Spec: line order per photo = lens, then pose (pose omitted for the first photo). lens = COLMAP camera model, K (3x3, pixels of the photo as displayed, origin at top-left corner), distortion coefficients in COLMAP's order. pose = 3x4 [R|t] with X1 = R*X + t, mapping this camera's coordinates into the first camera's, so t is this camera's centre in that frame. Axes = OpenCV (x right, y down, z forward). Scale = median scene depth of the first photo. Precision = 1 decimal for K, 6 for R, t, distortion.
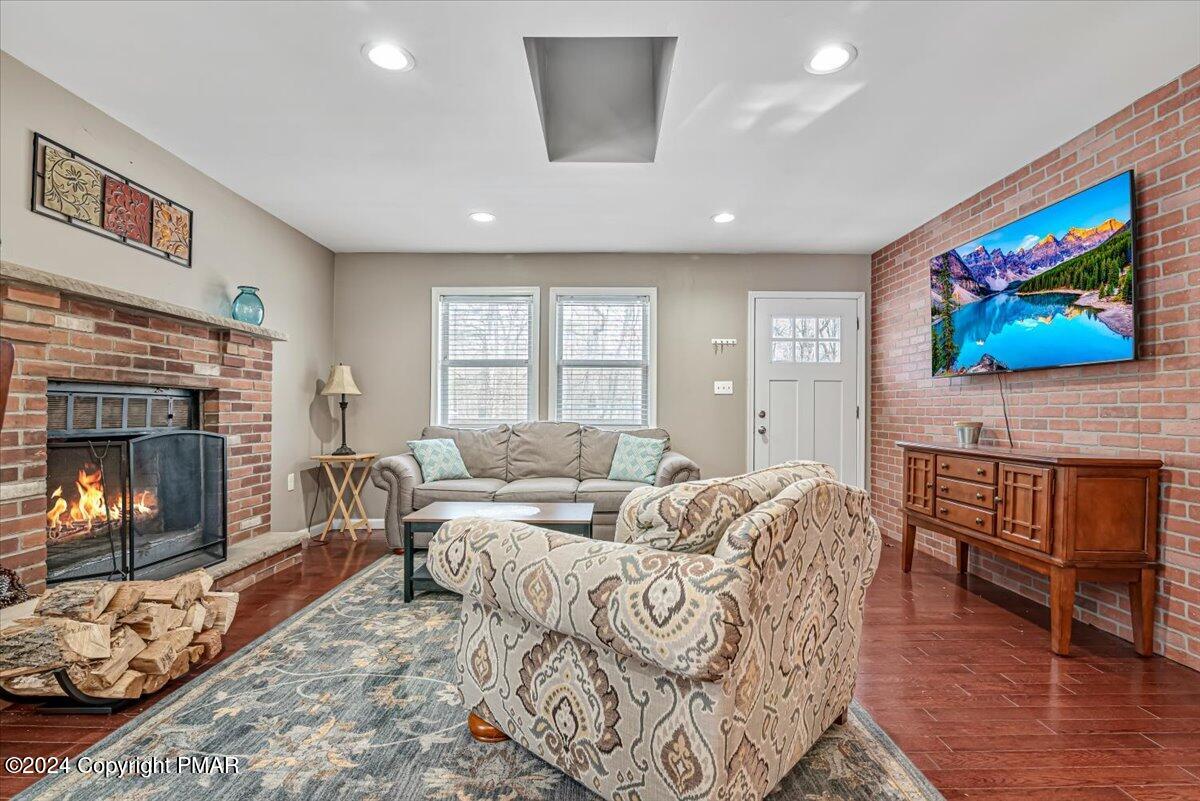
lens RADIAL K [[548.9, 0, 597.2], [0, 548.9, 409.1], [0, 0, 1]] dist [-0.018675, 0.000633]
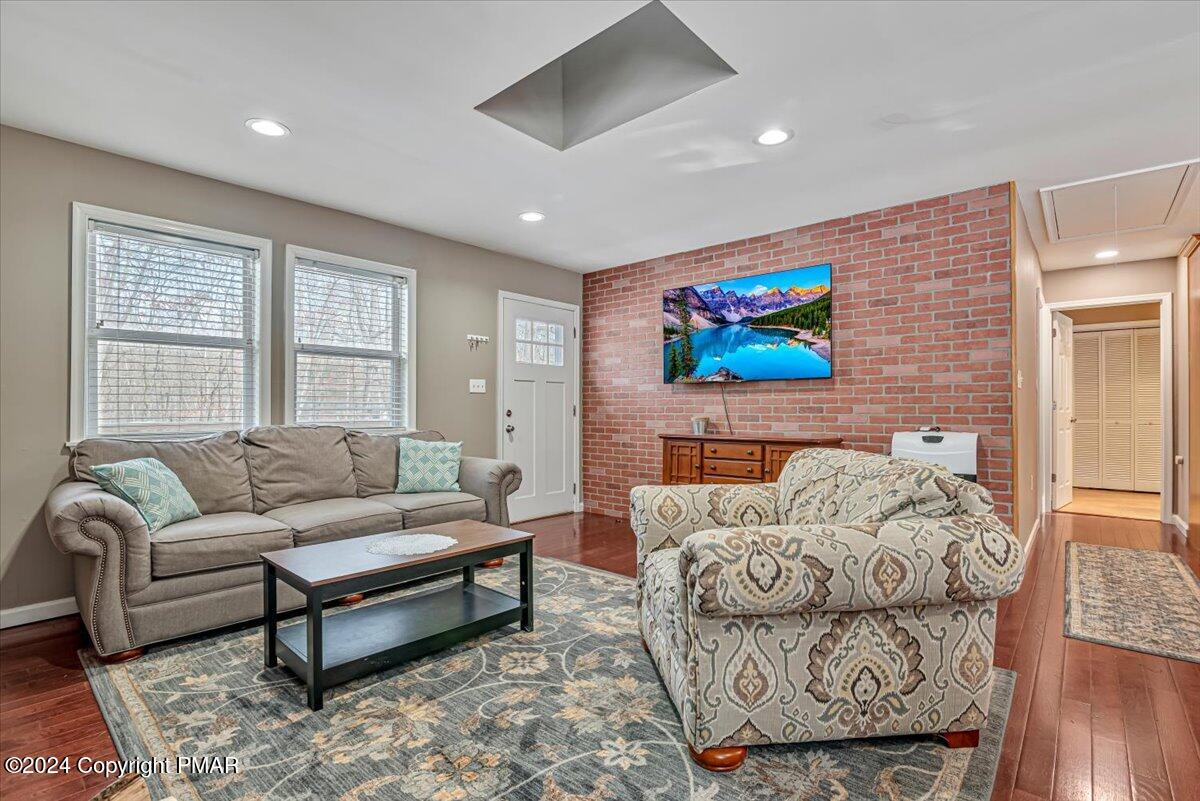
lens RADIAL K [[560.9, 0, 595.9], [0, 560.9, 410.9], [0, 0, 1]] dist [-0.018182, 0.000487]
pose [[0.662081, -0.006756, 0.749402, -0.569280], [0.001842, 0.999971, 0.007388, -0.003492], [-0.749430, -0.003511, 0.662074, 0.294105]]
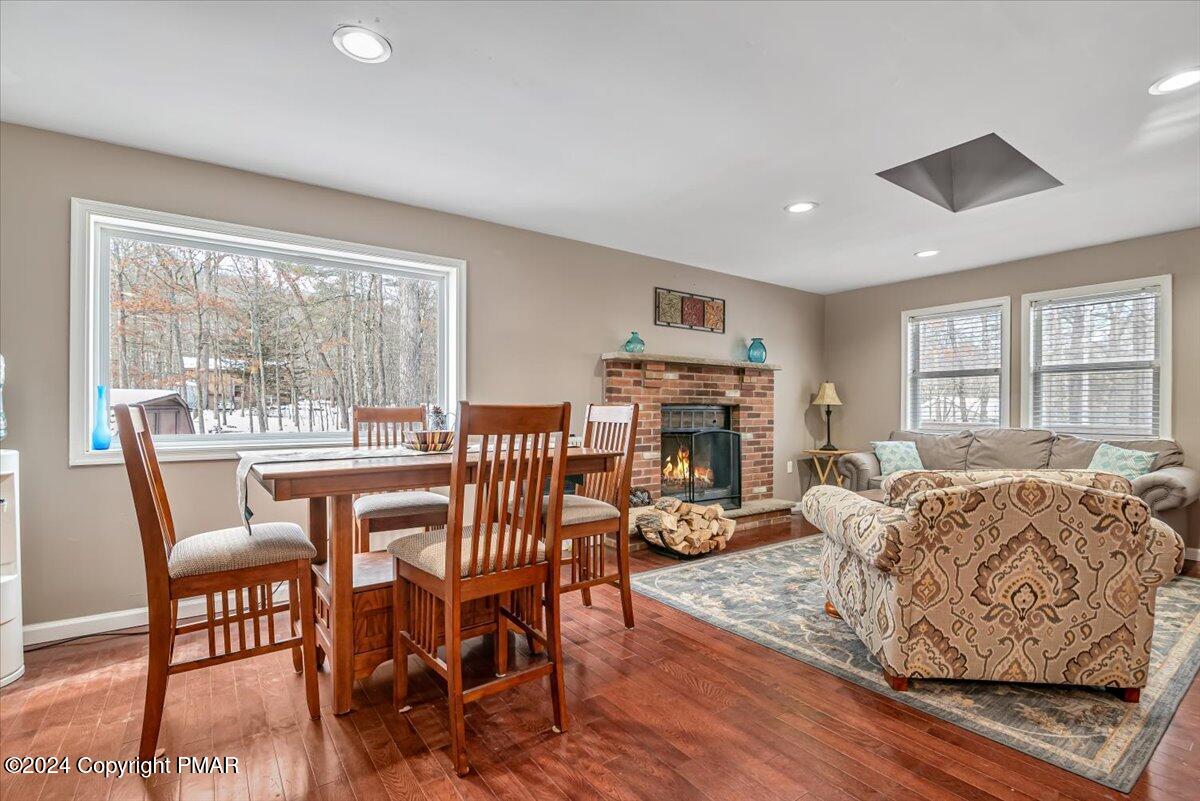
lens RADIAL K [[549.1, 0, 600.5], [0, 549.1, 412.8], [0, 0, 1]] dist [-0.017762, 0.000157]
pose [[0.587594, 0.001211, -0.809155, 0.403436], [0.004758, 0.999976, 0.004952, -0.022957], [0.809142, -0.006760, 0.587574, -0.316581]]
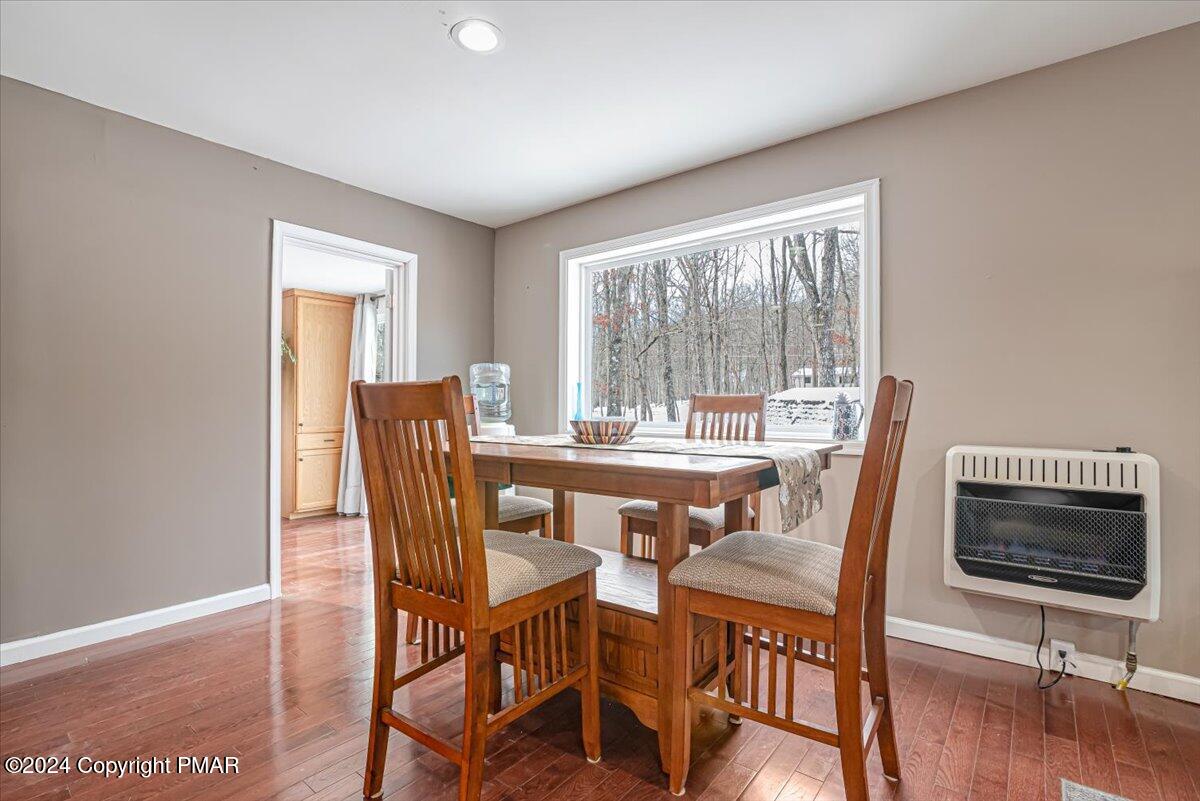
lens RADIAL K [[548.4, 0, 599.2], [0, 548.4, 403.4], [0, 0, 1]] dist [-0.015809, -0.000185]
pose [[-0.622193, -0.007643, -0.782827, 0.150324], [-0.000679, 0.999957, -0.009223, -0.009119], [0.782864, -0.005207, -0.622171, 0.326102]]
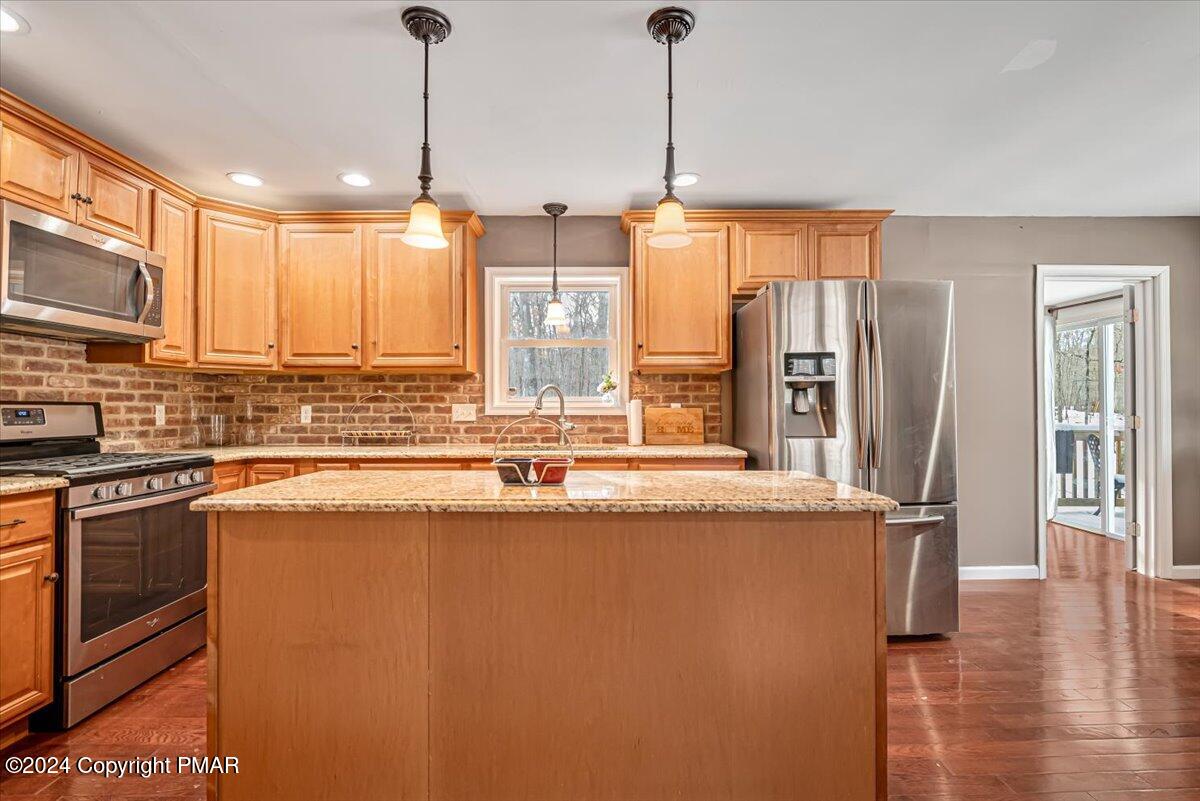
lens RADIAL K [[548.4, 0, 599.2], [0, 548.4, 403.4], [0, 0, 1]] dist [-0.015809, -0.000185]
pose [[-0.999991, -0.002199, -0.003755, 0.686345], [-0.002145, 0.999898, -0.014140, -0.026502], [0.003786, -0.014132, -0.999893, 0.430981]]
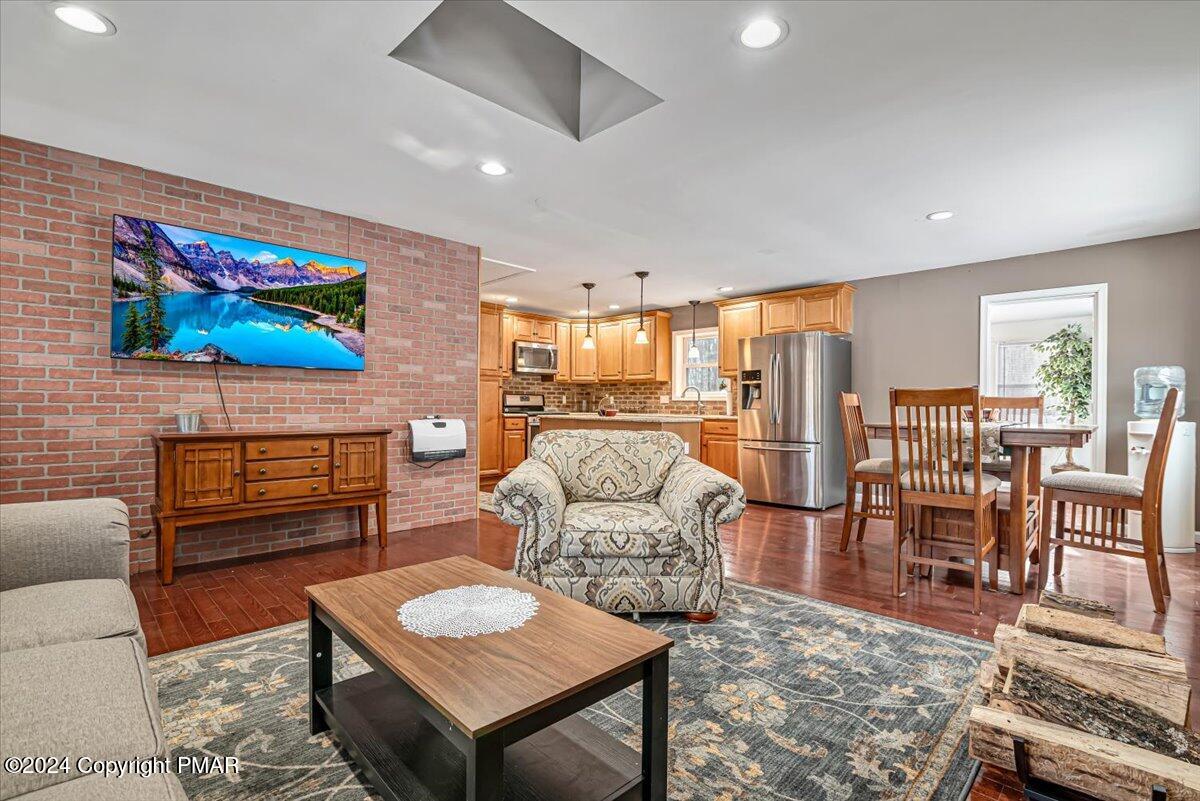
lens RADIAL K [[548.9, 0, 597.2], [0, 548.9, 409.1], [0, 0, 1]] dist [-0.018675, 0.000633]
pose [[-0.704793, -0.016132, 0.709230, -0.579218], [-0.014324, 0.999861, 0.008508, 0.003859], [-0.709268, -0.004163, -0.704926, 1.254102]]
